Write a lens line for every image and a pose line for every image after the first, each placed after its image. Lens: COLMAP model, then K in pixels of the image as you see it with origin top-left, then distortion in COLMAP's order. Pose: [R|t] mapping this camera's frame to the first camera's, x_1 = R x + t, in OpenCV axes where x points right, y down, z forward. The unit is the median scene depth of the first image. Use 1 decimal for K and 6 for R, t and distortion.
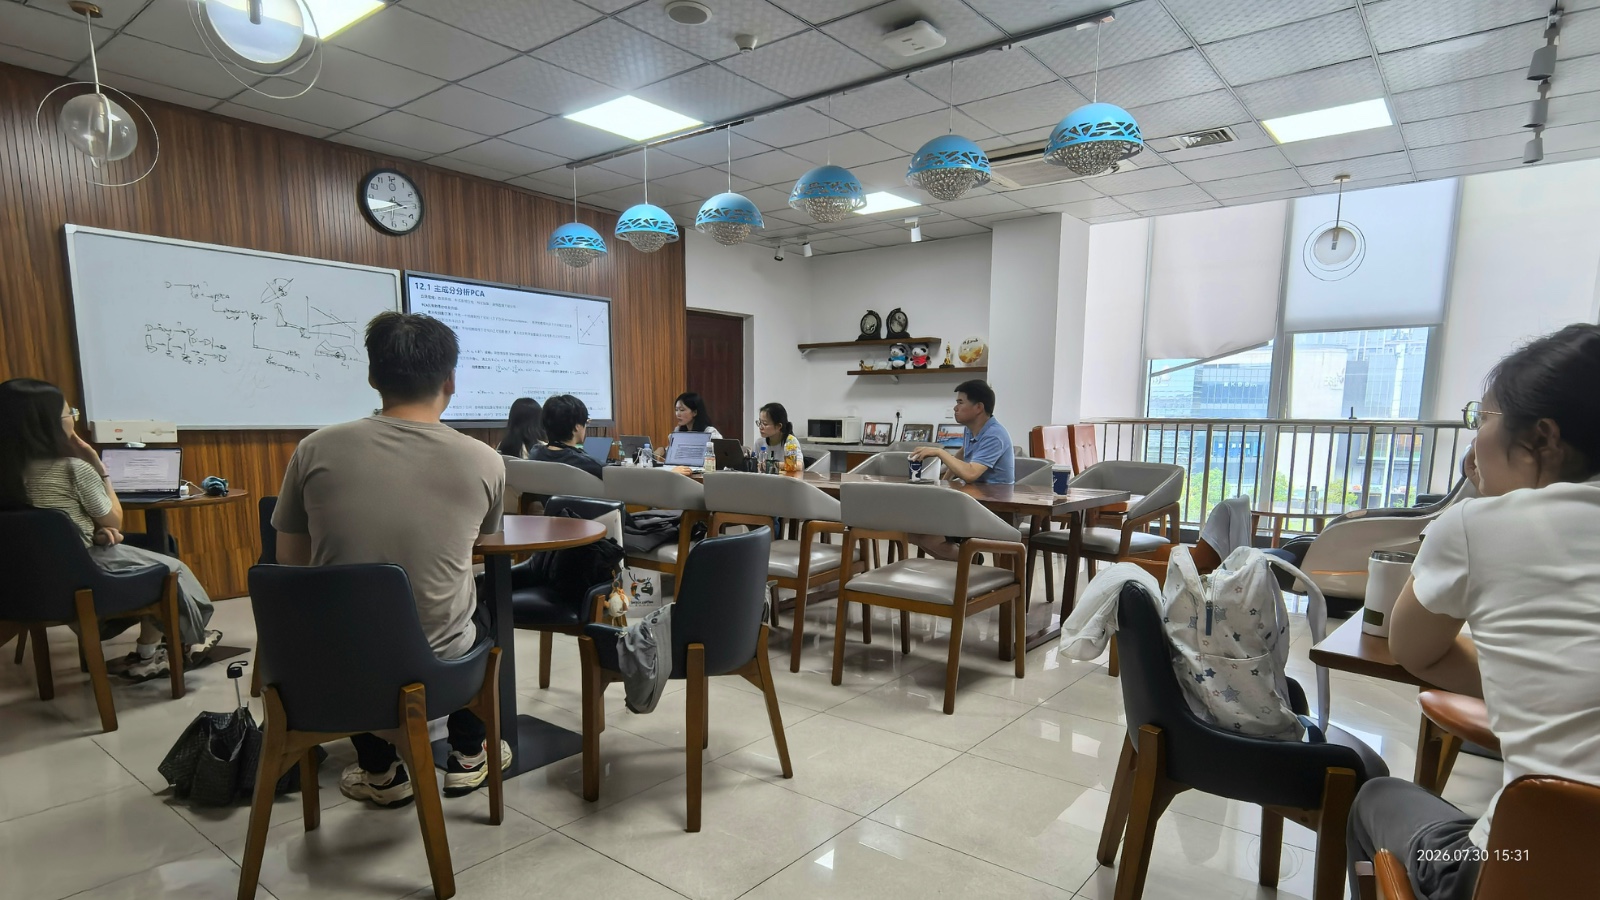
lens RADIAL K [[853.7, 0, 821.3], [0, 853.7, 543.6], [0, 0, 1]] dist [0.002628, -0.003393]
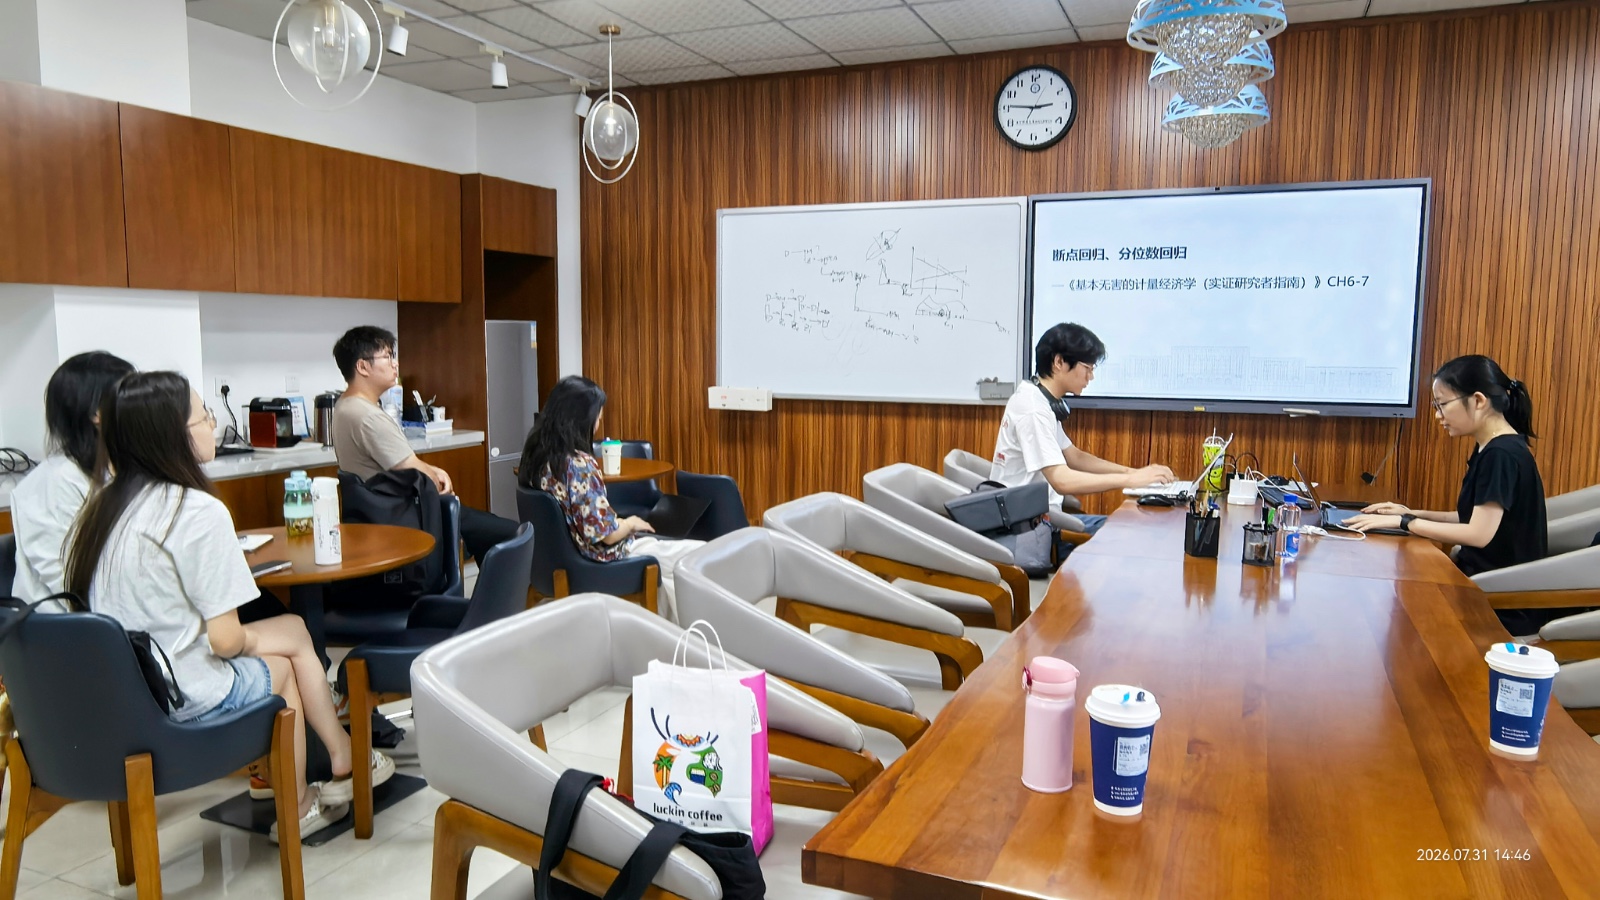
lens RADIAL K [[1092.3, 0, 784.0], [0, 1092.3, 454.0], [0, 0, 1]] dist [-0.024780, 0.000238]
pose [[0.238034, 0.095989, -0.966502, 0.269524], [-0.152058, 0.986516, 0.060527, -0.083425], [0.959280, 0.132557, 0.249420, 0.398647]]
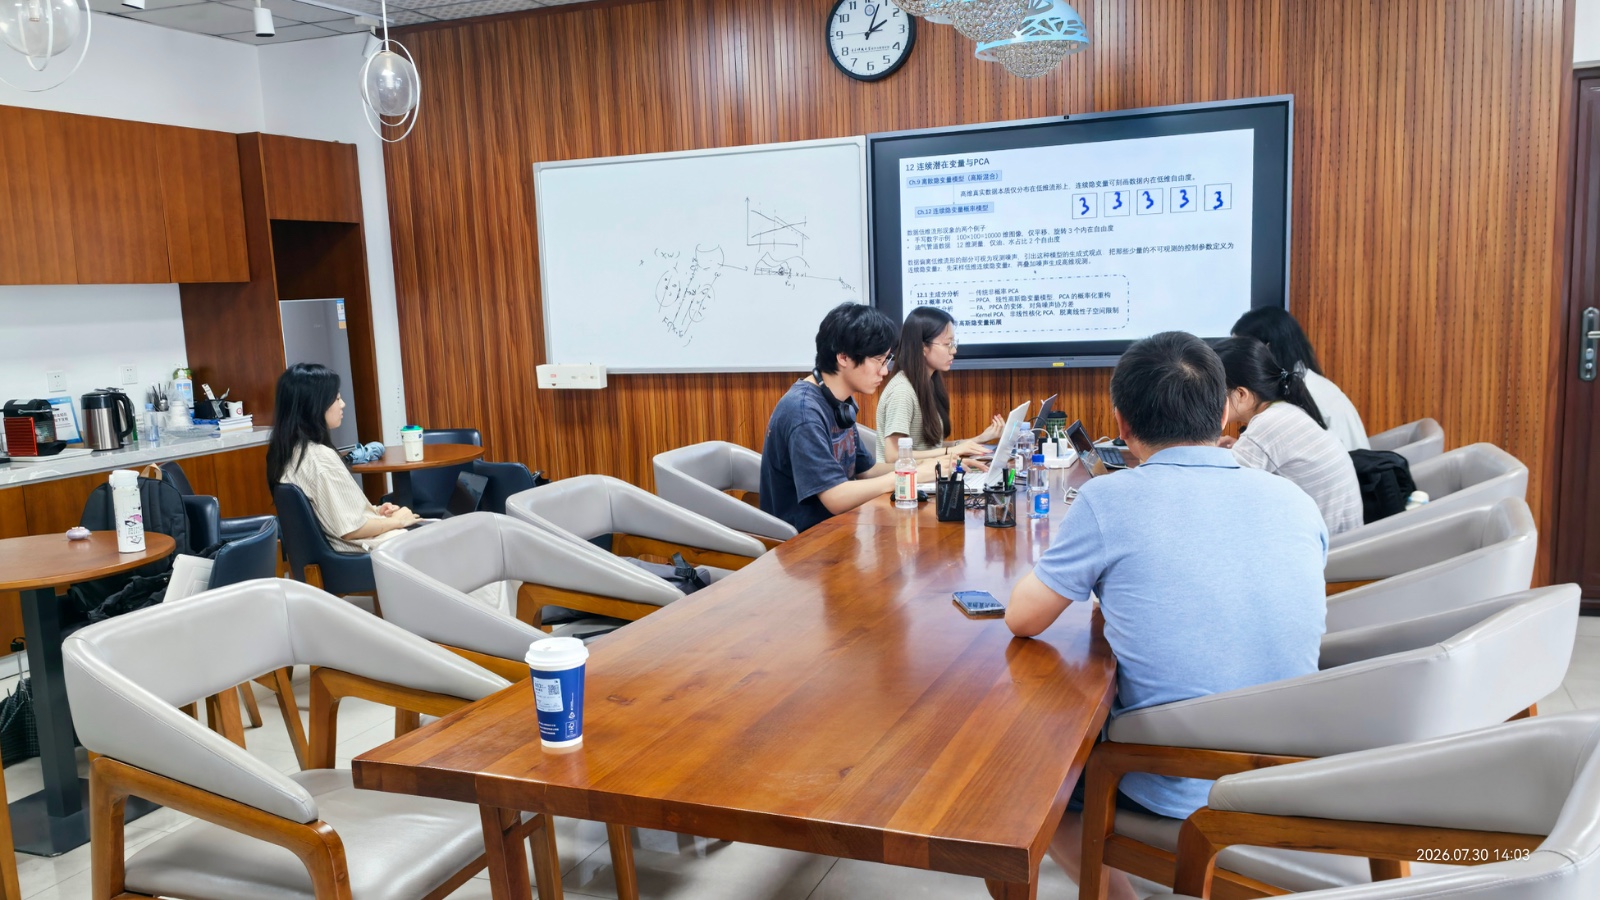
lens RADIAL K [[1319.6, 0, 757.2], [0, 1319.6, 499.8], [0, 0, 1]] dist [0.074783, -0.105995]
pose [[0.248653, 0.132631, -0.959469, 0.352685], [-0.105250, 0.988415, 0.109356, -0.096613], [0.962857, 0.073792, 0.259732, 0.453527]]
